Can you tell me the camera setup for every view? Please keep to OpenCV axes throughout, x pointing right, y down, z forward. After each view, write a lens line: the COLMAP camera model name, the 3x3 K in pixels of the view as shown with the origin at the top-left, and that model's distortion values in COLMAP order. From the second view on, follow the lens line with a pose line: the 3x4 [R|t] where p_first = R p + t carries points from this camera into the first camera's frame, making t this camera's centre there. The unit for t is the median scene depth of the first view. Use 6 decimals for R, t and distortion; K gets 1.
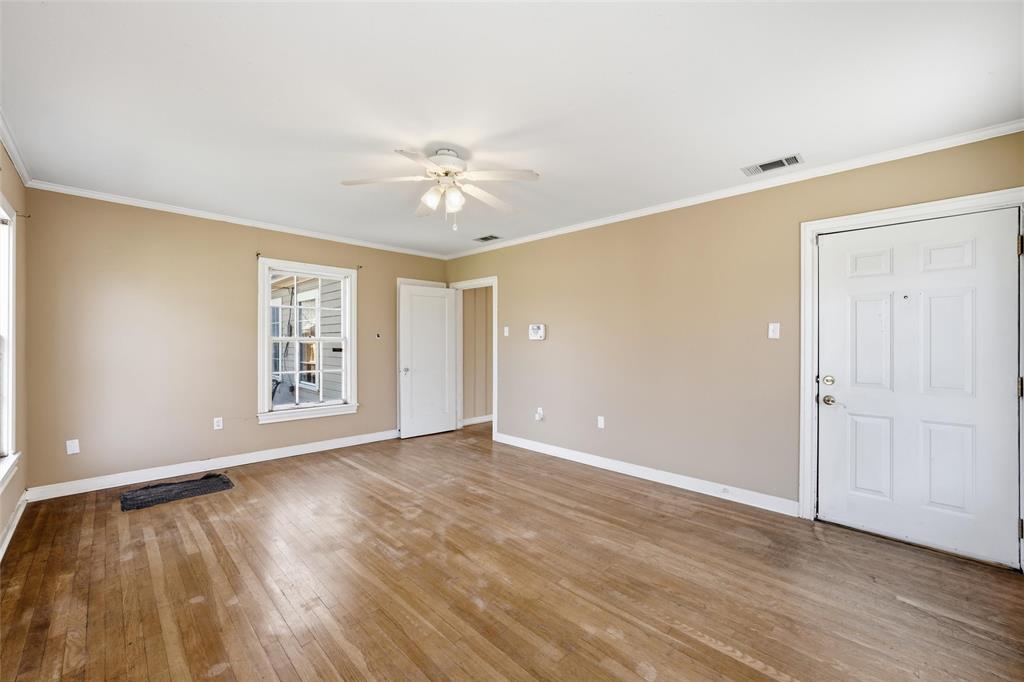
lens RADIAL K [[414.1, 0, 515.6], [0, 414.1, 341.3], [0, 0, 1]] dist [-0.003251, 0.000441]
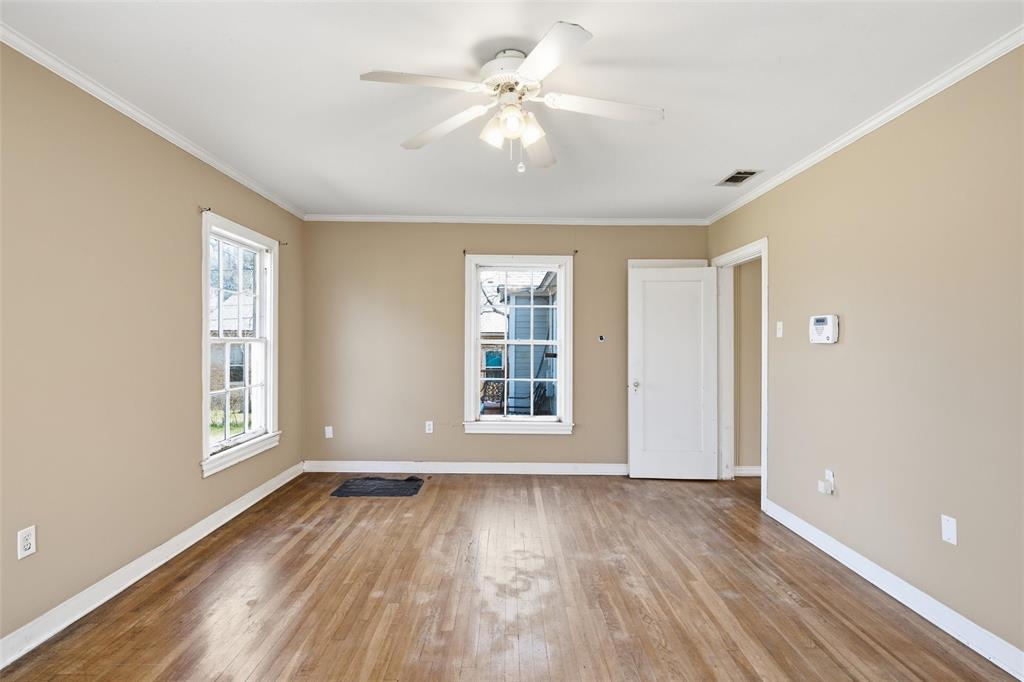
lens RADIAL K [[495.3, 0, 507.6], [0, 495.3, 345.0], [0, 0, 1]] dist [0.001148, 0.000865]
pose [[0.705698, 0.004343, -0.708500, 0.282620], [-0.004922, 0.999987, 0.001228, -0.001229], [0.708496, 0.002620, 0.705710, 0.326442]]
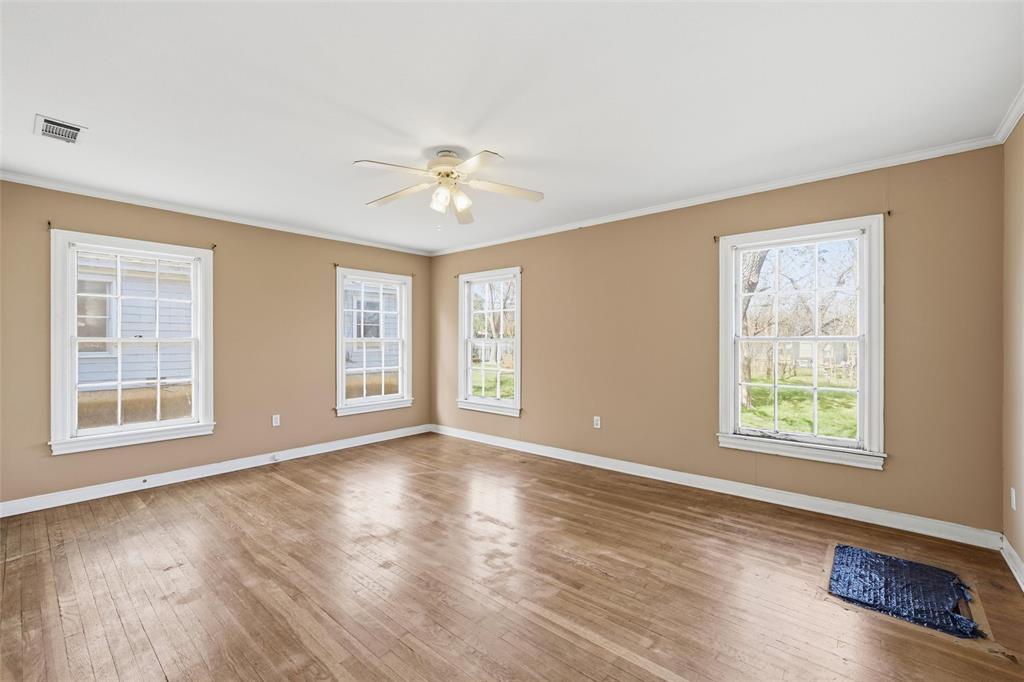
lens RADIAL K [[423.2, 0, 512.0], [0, 423.2, 341.0], [0, 0, 1]] dist [-0.004288, 0.000157]
pose [[-0.997436, -0.001210, -0.071555, -0.184661], [-0.001336, 0.999998, 0.001721, -0.002181], [0.071553, 0.001812, -0.997435, 1.500877]]
